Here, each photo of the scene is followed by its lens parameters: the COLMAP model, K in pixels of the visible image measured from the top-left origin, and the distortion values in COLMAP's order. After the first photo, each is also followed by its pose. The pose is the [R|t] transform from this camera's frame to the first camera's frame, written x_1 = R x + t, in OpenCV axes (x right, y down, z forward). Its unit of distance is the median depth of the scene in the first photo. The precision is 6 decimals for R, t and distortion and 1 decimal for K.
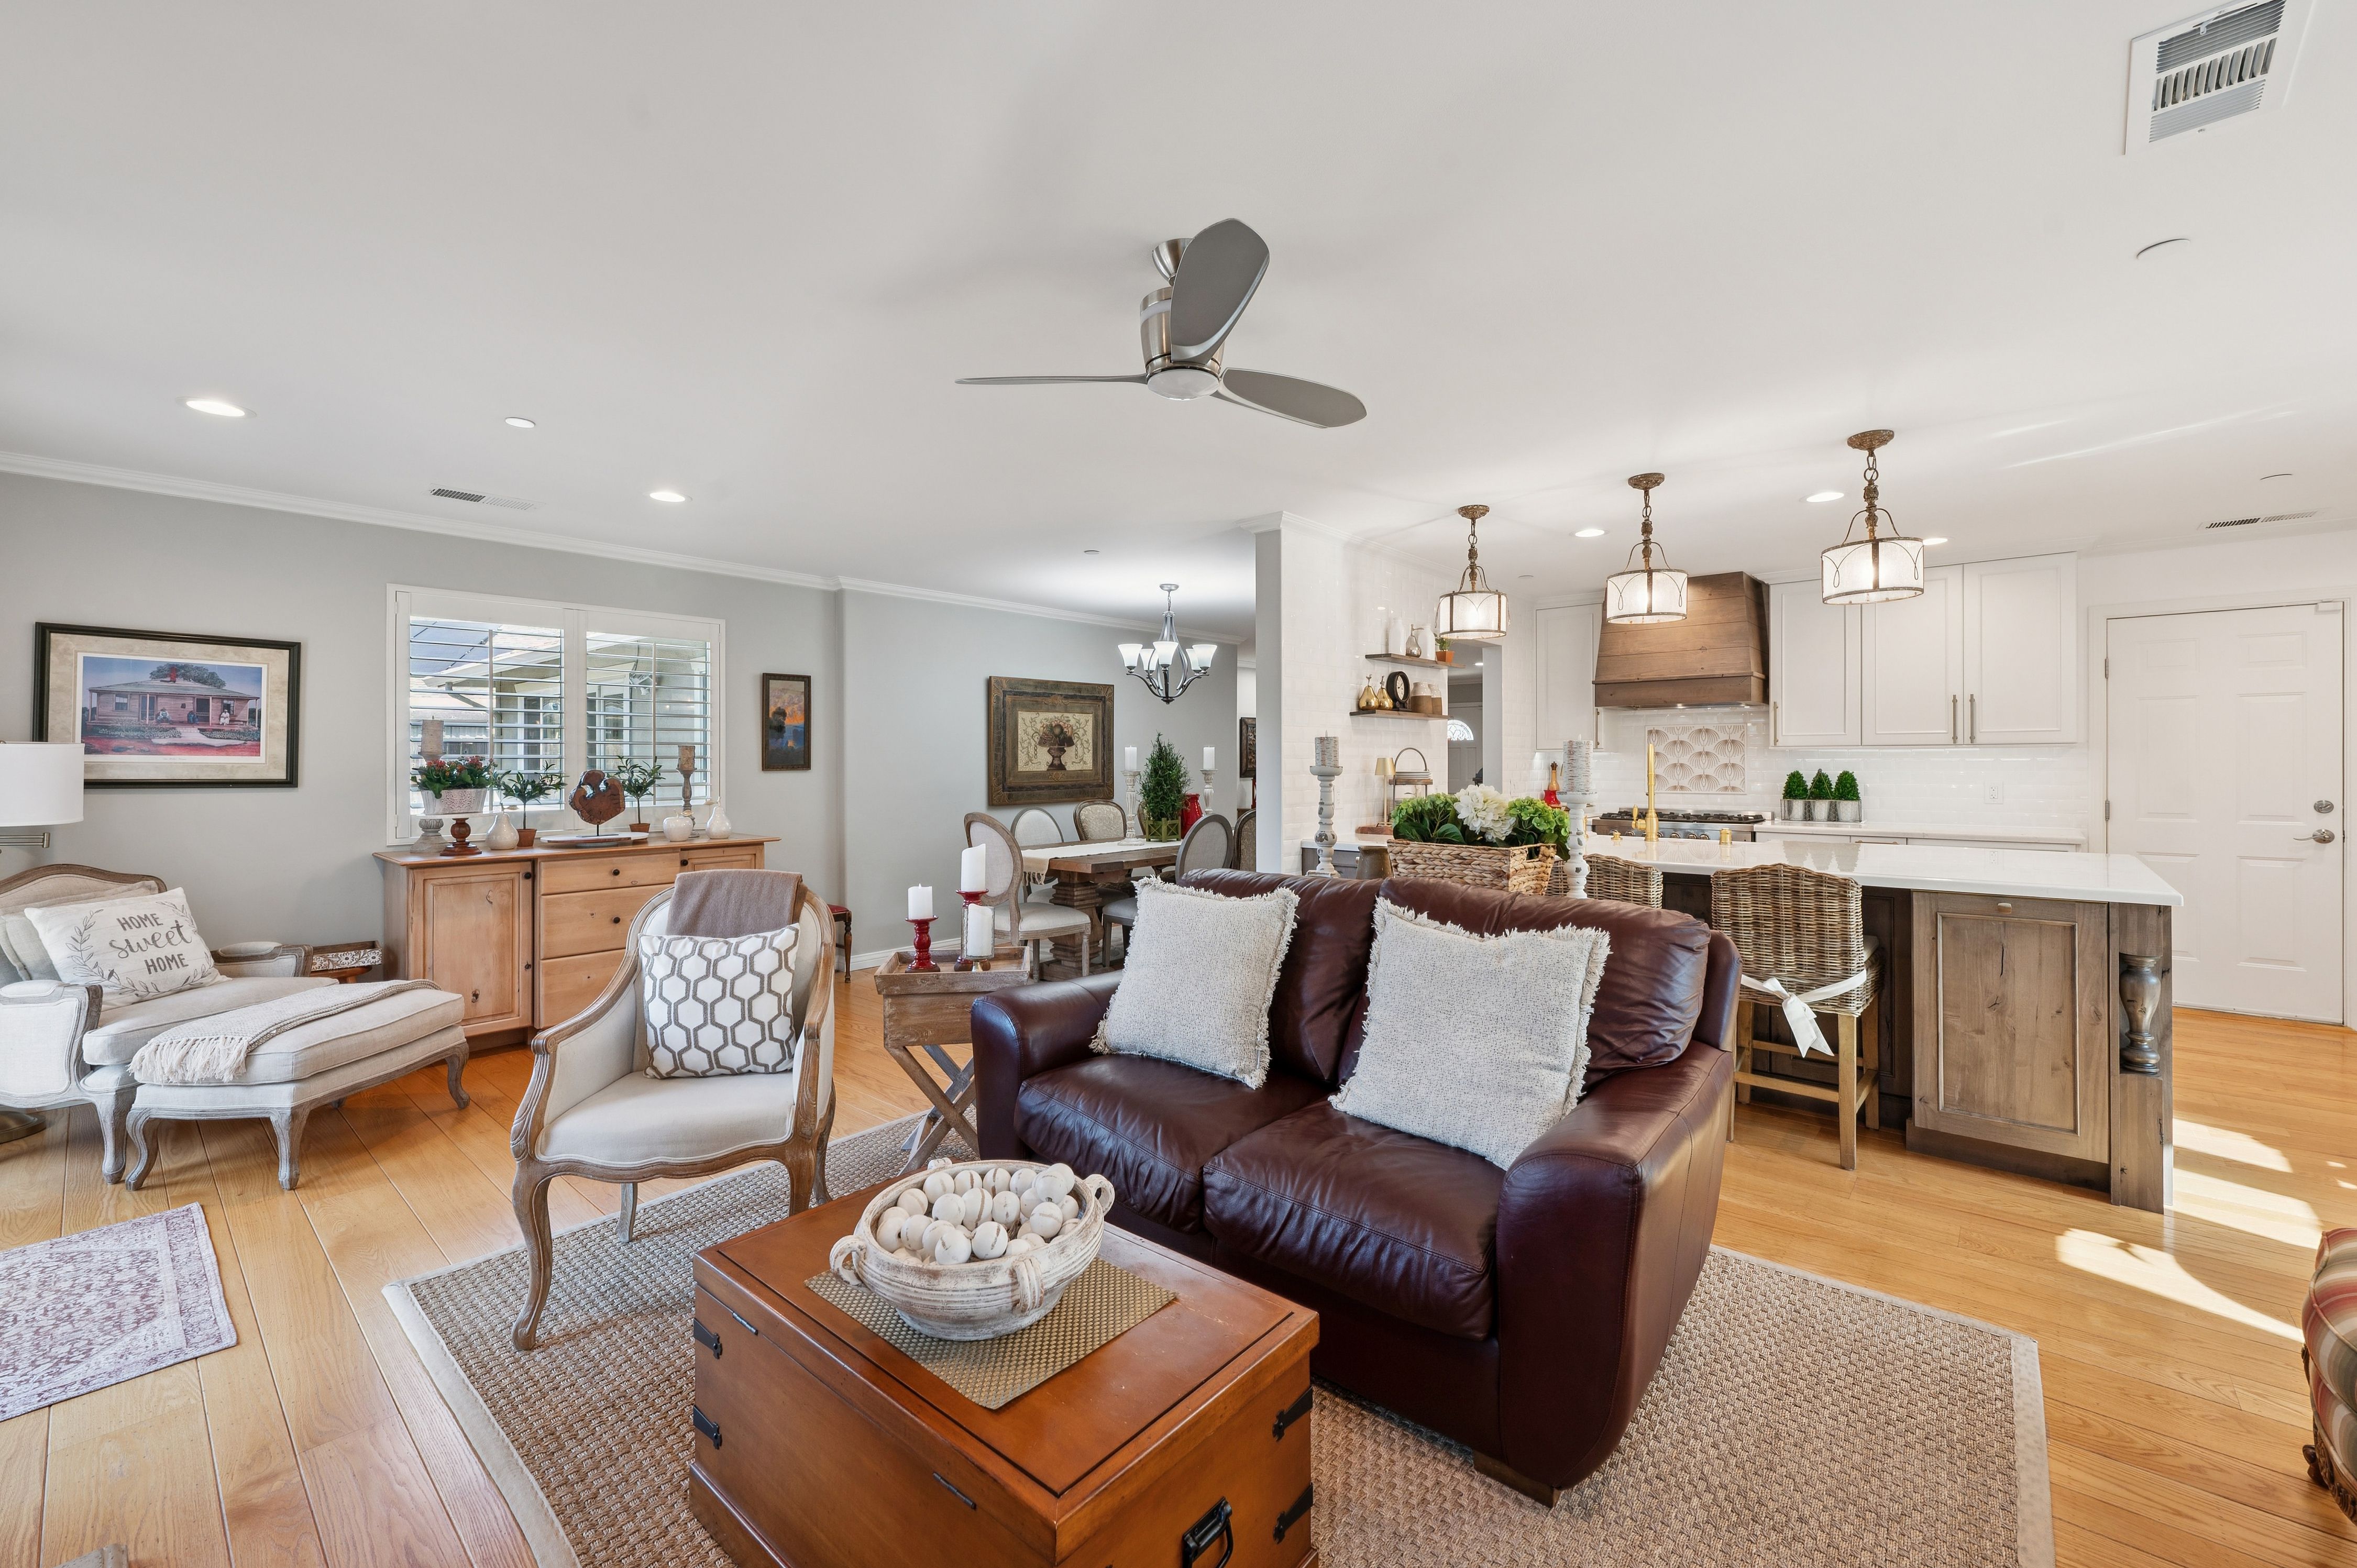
lens RADIAL K [[945.4, 0, 1184.7], [0, 945.4, 762.9], [0, 0, 1]] dist [0.003857, 0.000347]
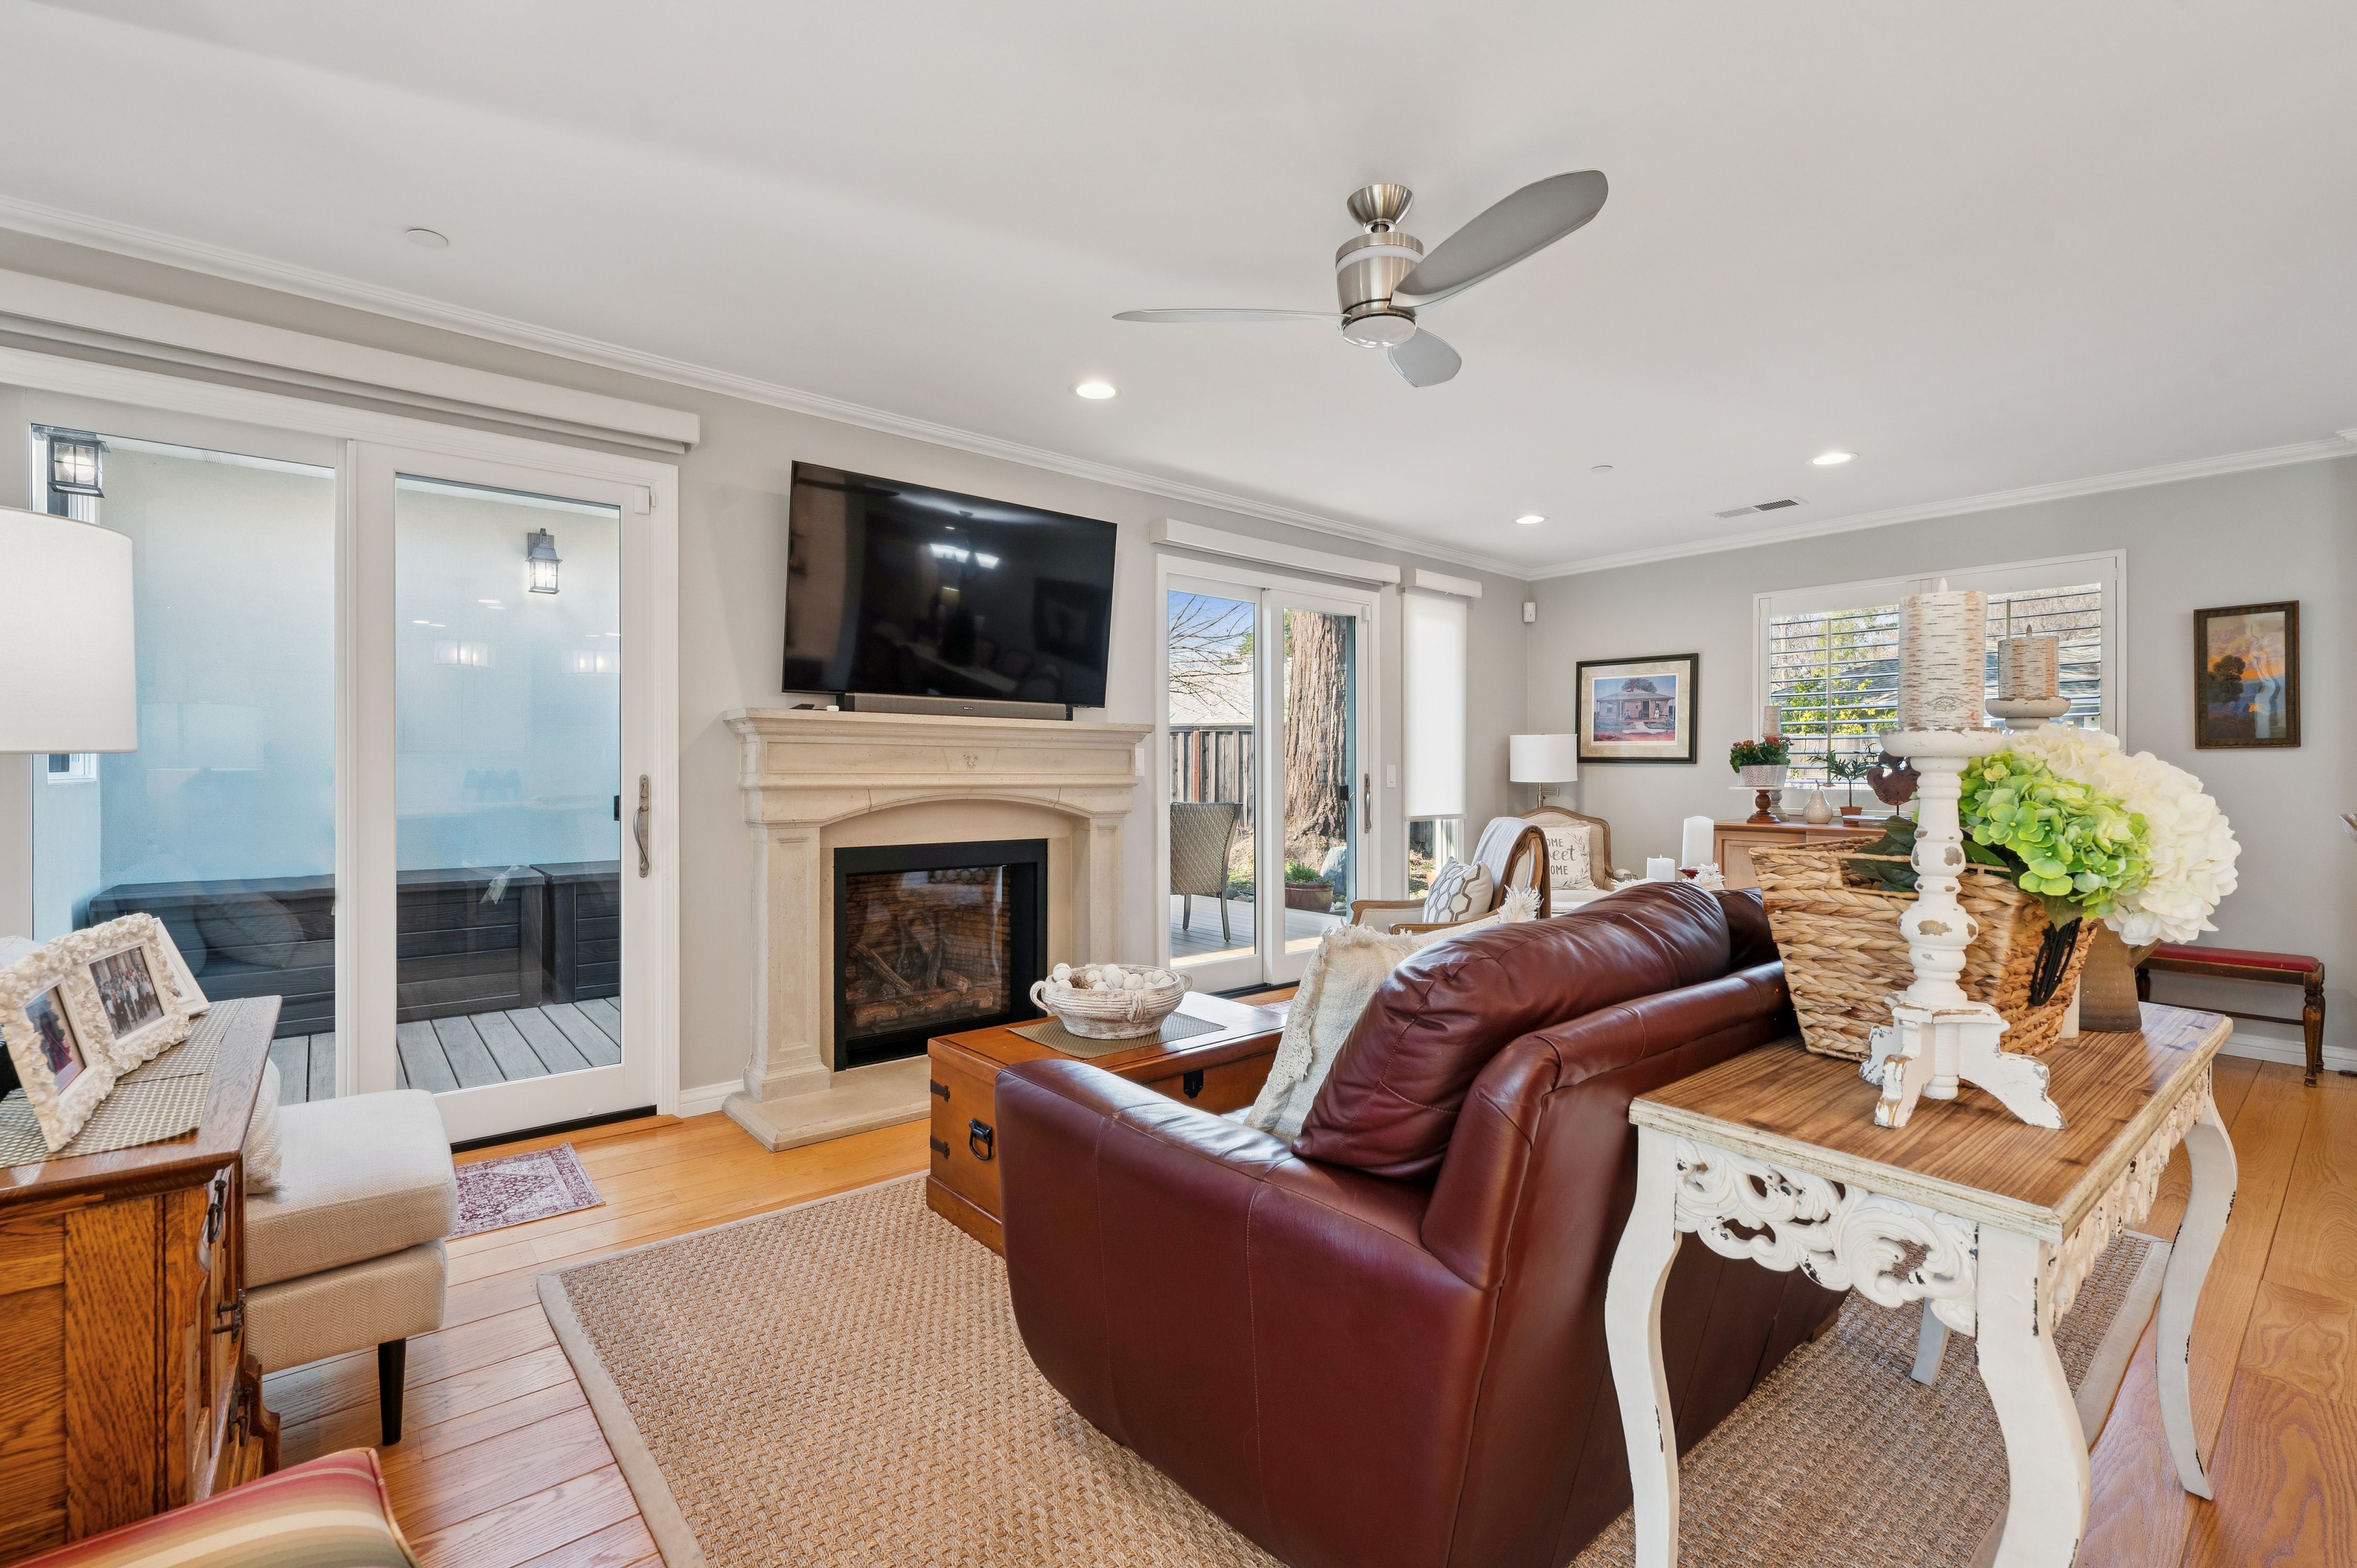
lens RADIAL K [[1006.8, 0, 1182.5], [0, 1006.8, 778.2], [0, 0, 1]] dist [0.003004, -0.000006]
pose [[-0.133831, 0.011284, -0.990940, 0.442637], [-0.001943, 0.999930, 0.011649, 0.025091], [0.991002, 0.003485, -0.133800, 0.391709]]
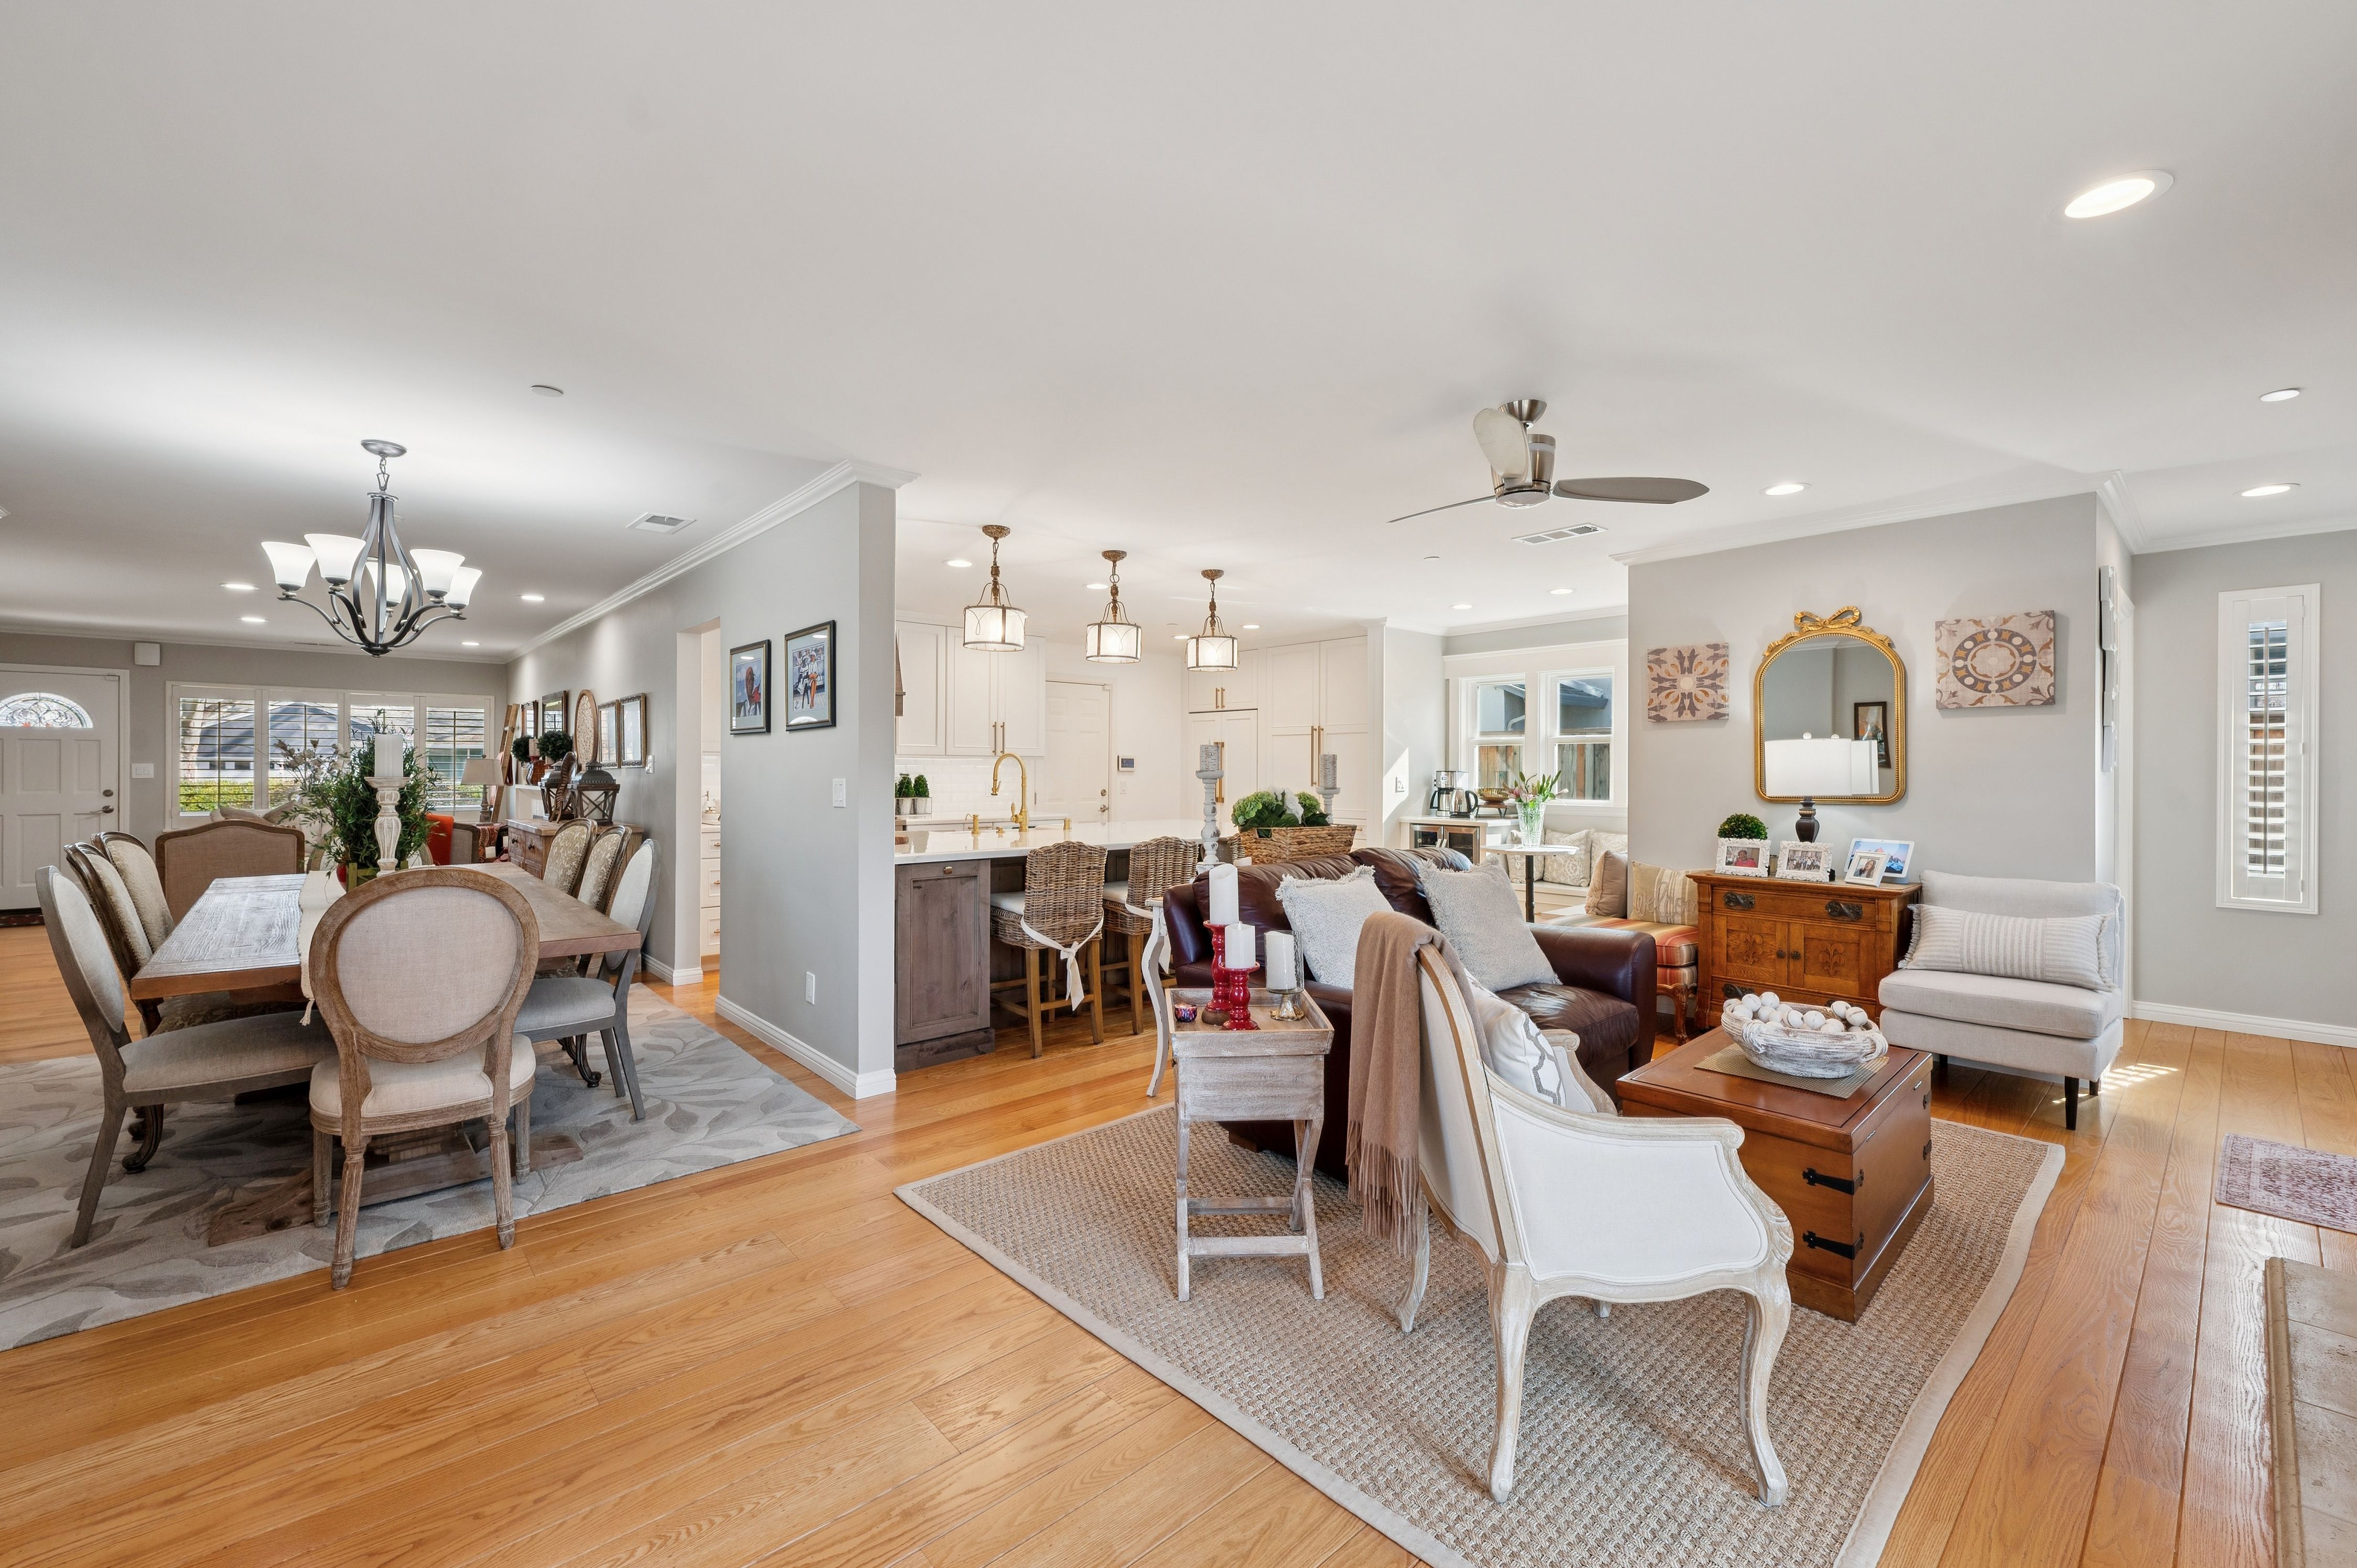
lens RADIAL K [[1006.8, 0, 1172.6], [0, 1006.8, 779.5], [0, 0, 1]] dist [0.003004, -0.000006]
pose [[0.113385, -0.005856, 0.993534, -0.688091], [-0.005706, 0.999962, 0.006545, 0.005393], [-0.993535, -0.006411, 0.113347, 0.571835]]
